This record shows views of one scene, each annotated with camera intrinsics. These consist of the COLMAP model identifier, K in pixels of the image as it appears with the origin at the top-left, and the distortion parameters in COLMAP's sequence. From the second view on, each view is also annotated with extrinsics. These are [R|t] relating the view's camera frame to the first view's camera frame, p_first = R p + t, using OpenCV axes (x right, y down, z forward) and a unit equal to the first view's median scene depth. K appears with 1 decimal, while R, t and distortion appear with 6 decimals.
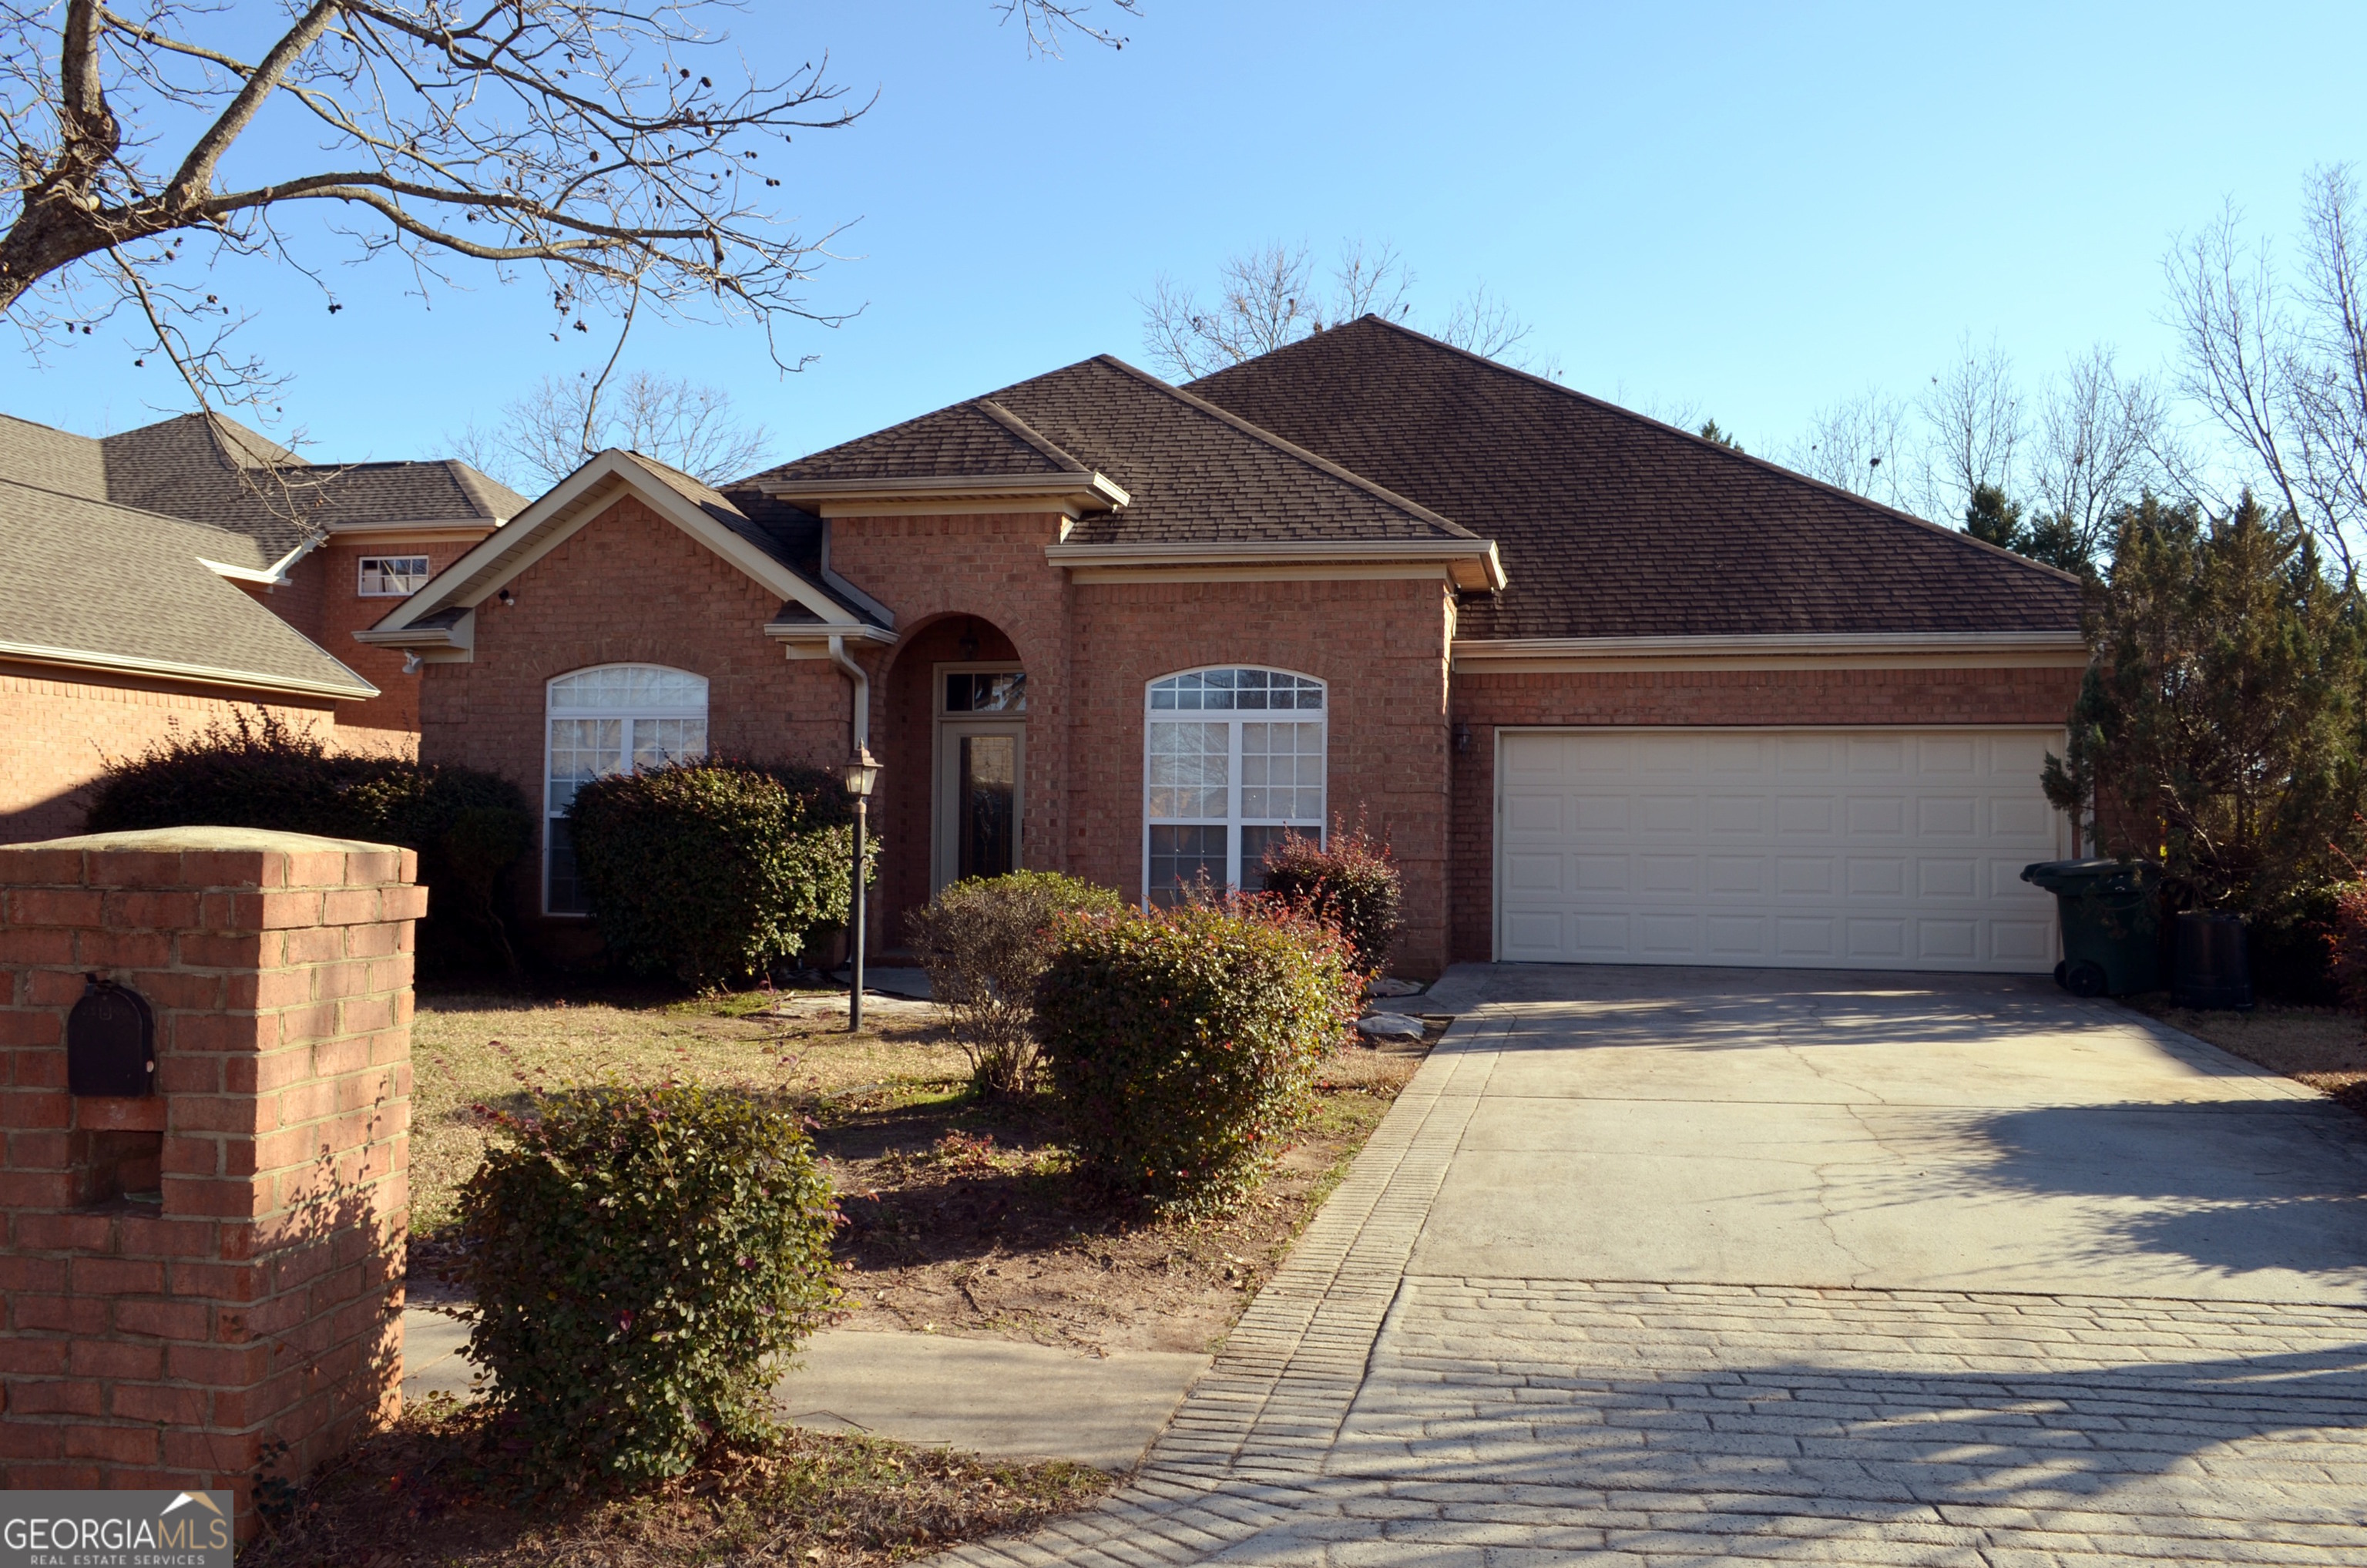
lens RADIAL K [[1838.0, 0, 1183.5], [0, 1838.0, 784.0], [0, 0, 1]] dist [-0.010389, 0.006912]
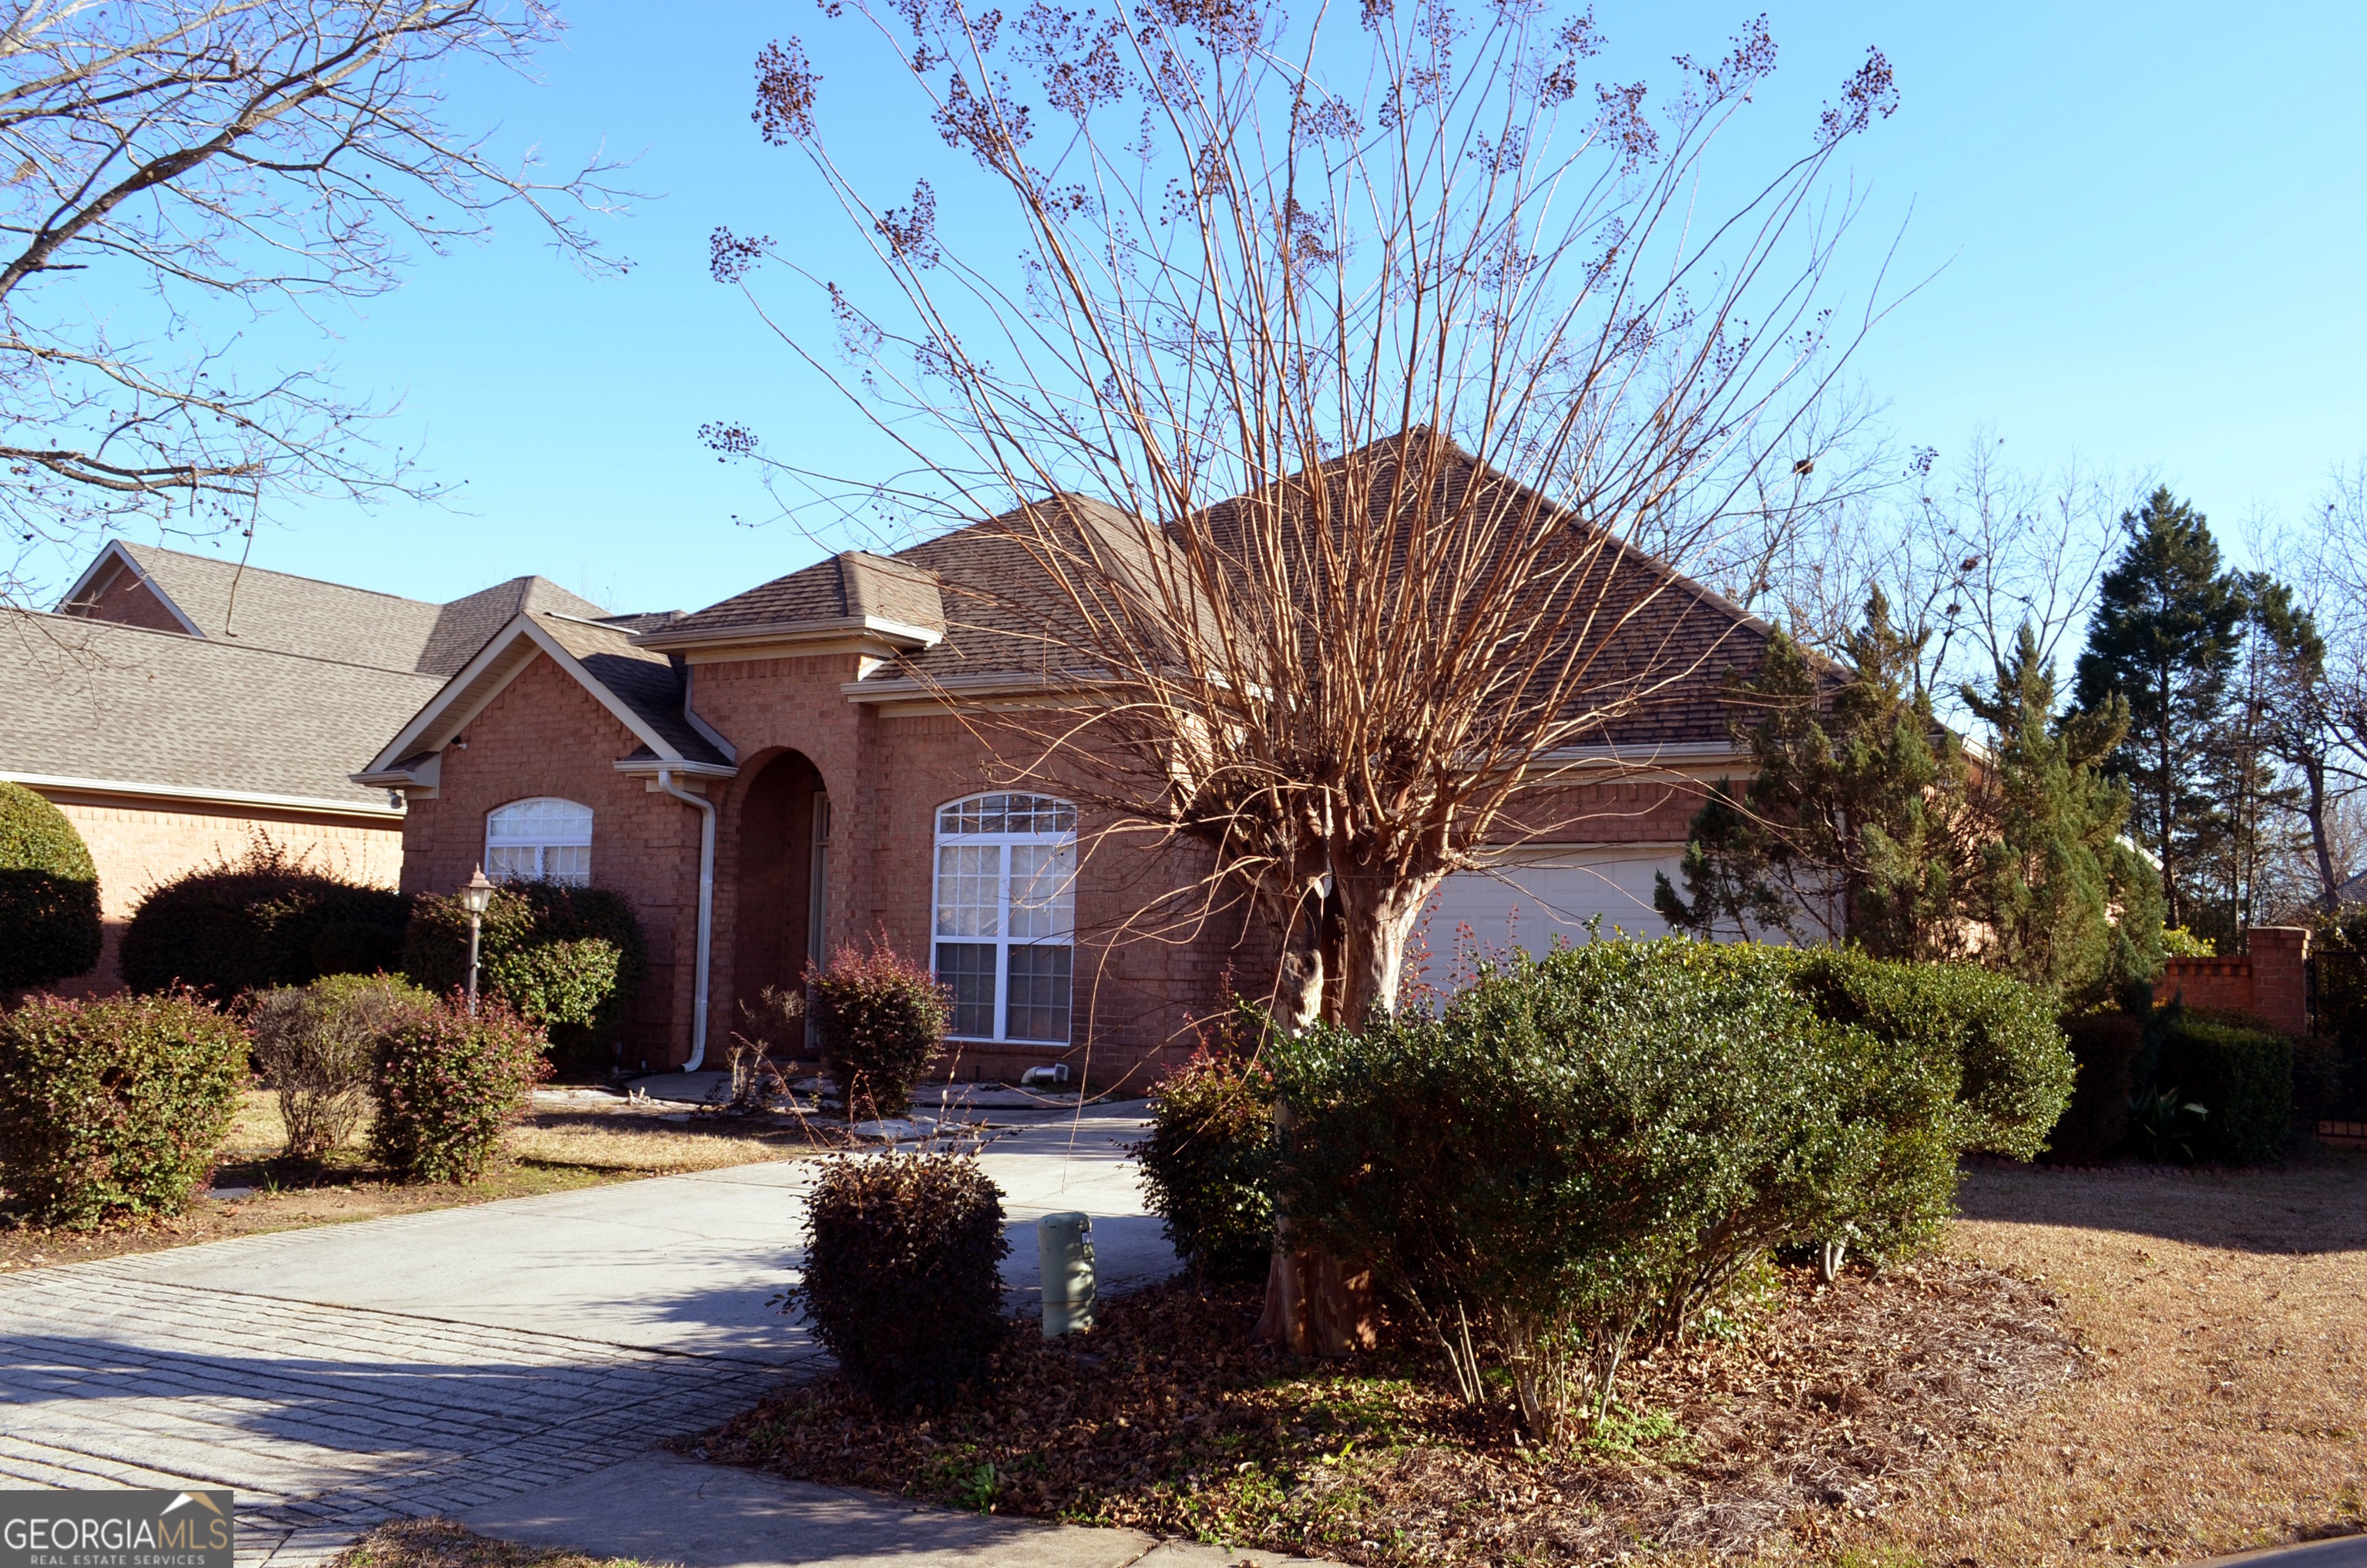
lens RADIAL K [[1979.2, 0, 1183.5], [0, 1979.2, 784.0], [0, 0, 1]] dist [-0.003365, 0.000590]
pose [[0.948476, -0.017402, -0.316370, 0.481847], [-0.002690, 0.998012, -0.062960, 0.002306], [0.316837, 0.060567, 0.946544, -0.037830]]
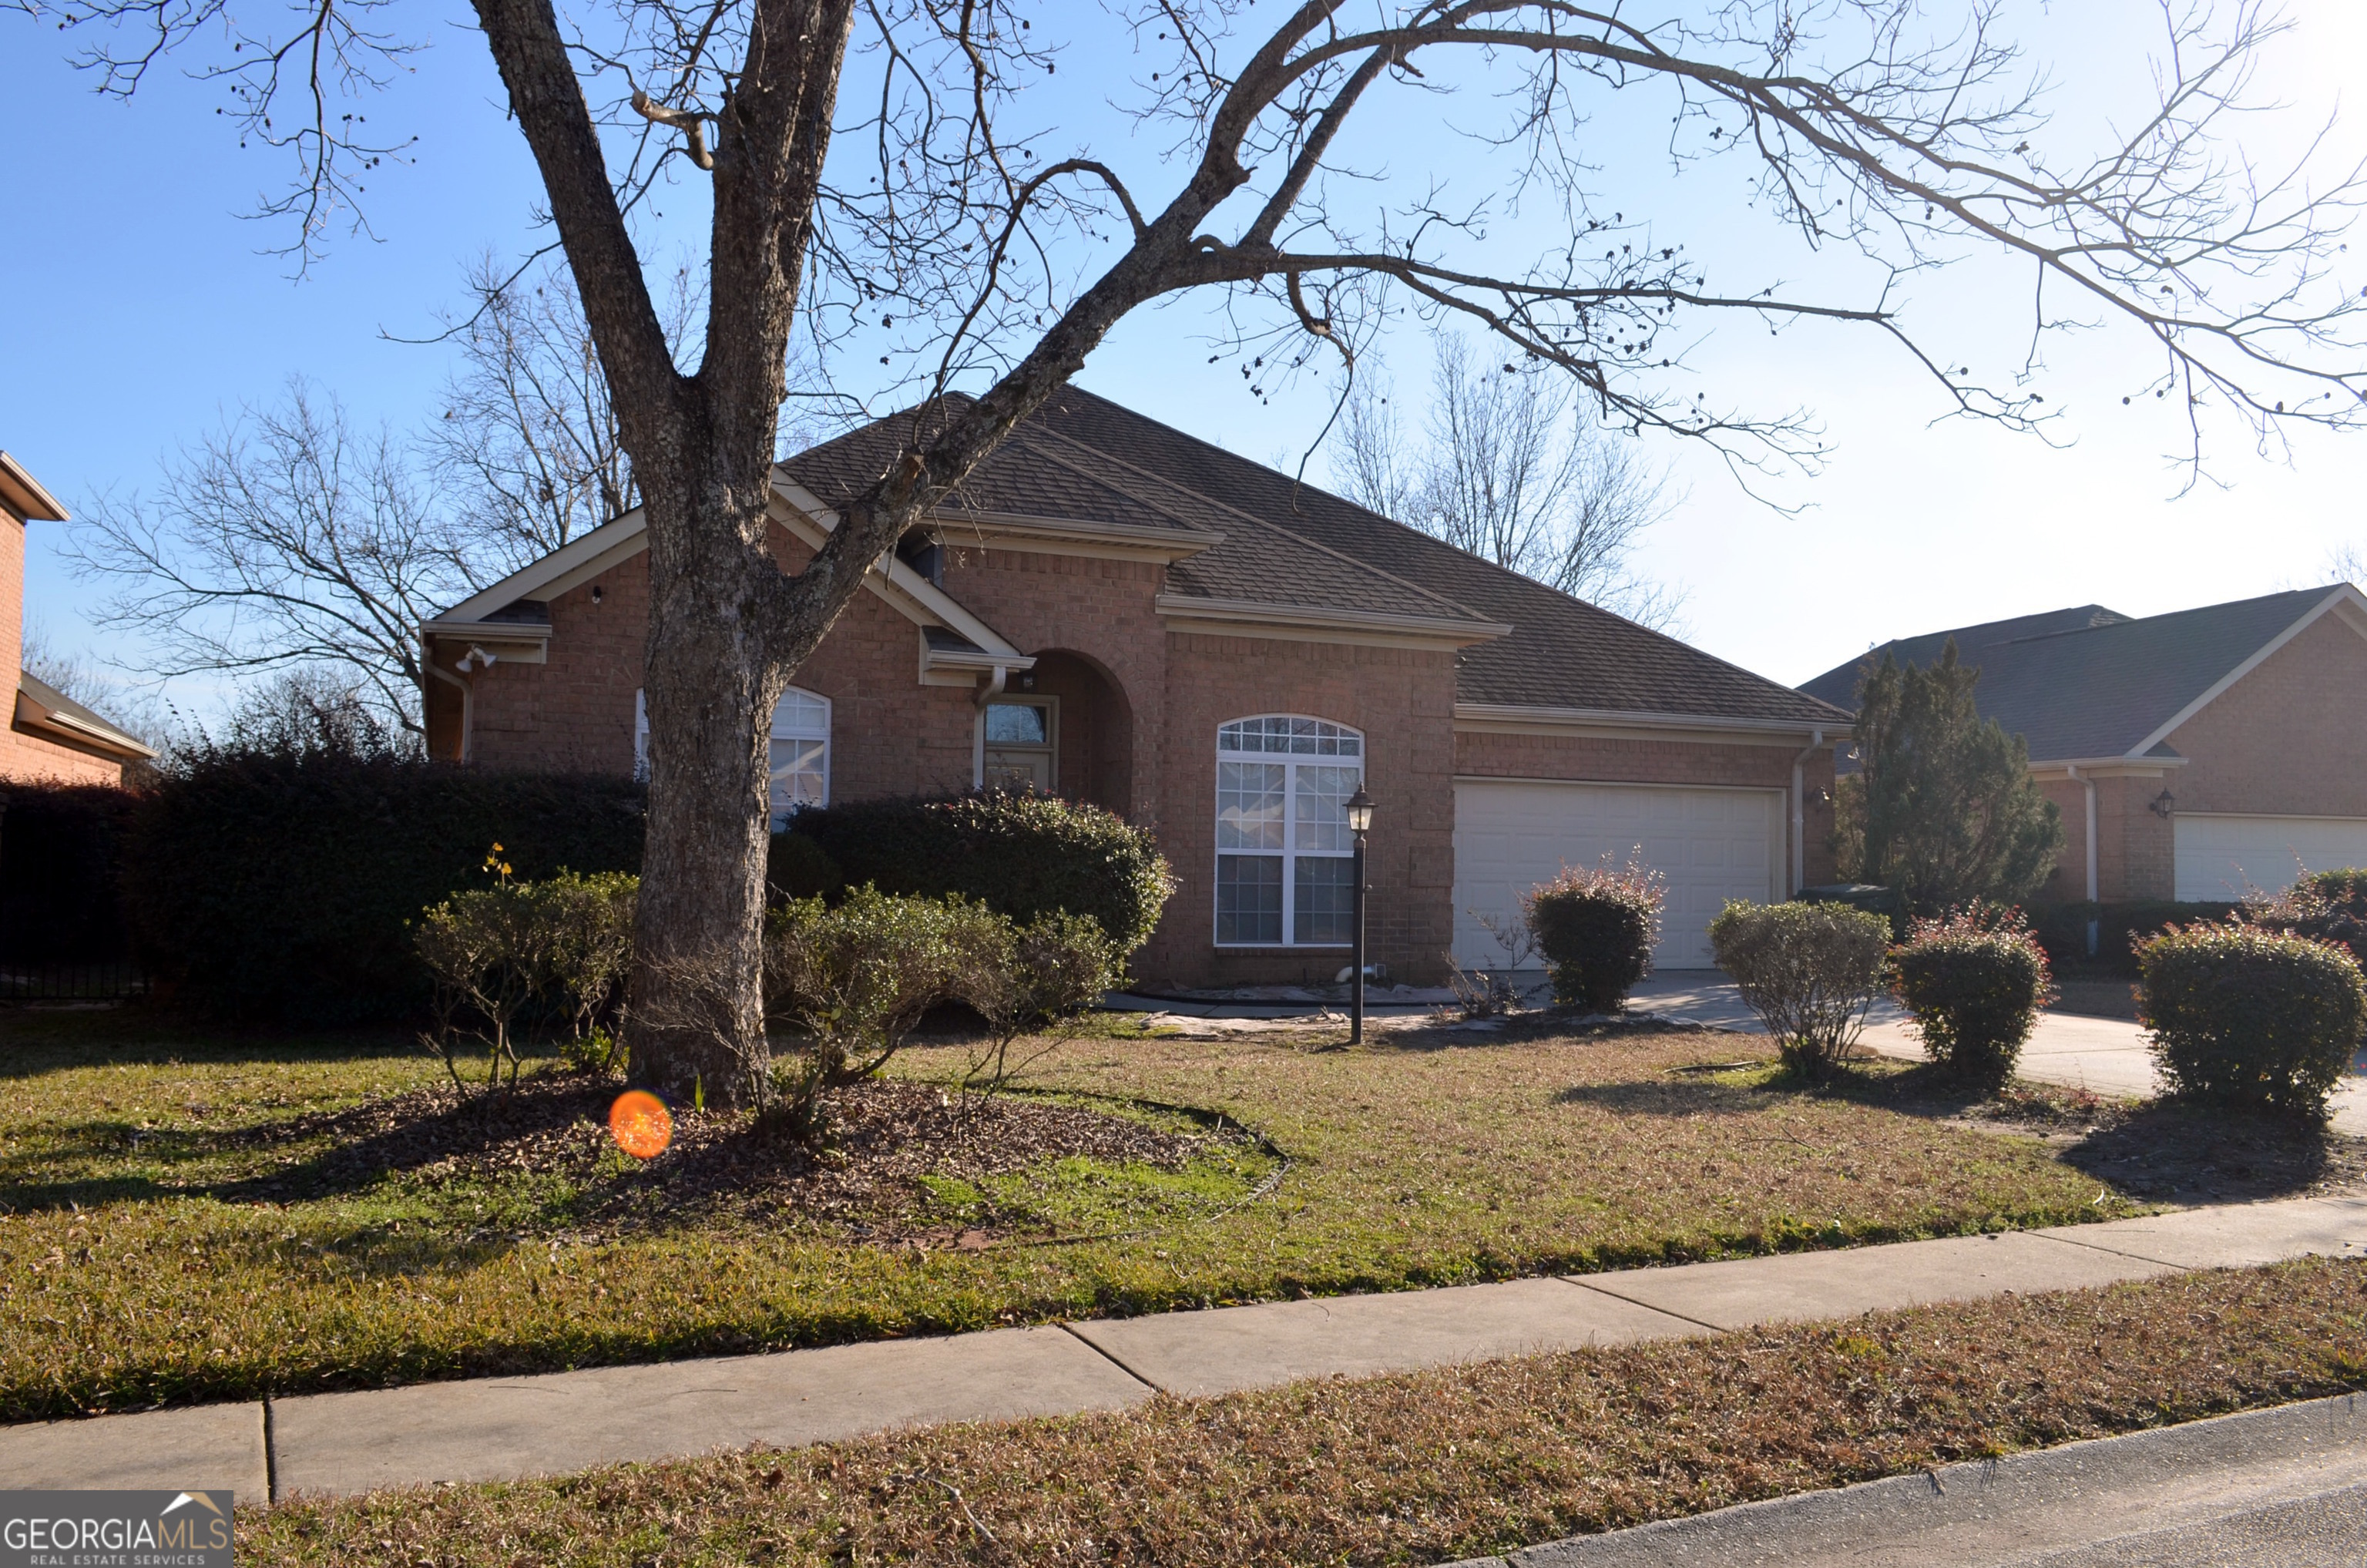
lens RADIAL K [[1838.0, 0, 1183.5], [0, 1838.0, 784.0], [0, 0, 1]] dist [-0.010389, 0.006912]
pose [[0.826027, 0.028870, 0.562890, -0.662279], [-0.026218, 0.999574, -0.012794, -0.005492], [-0.563020, -0.004190, 0.826433, 0.102329]]
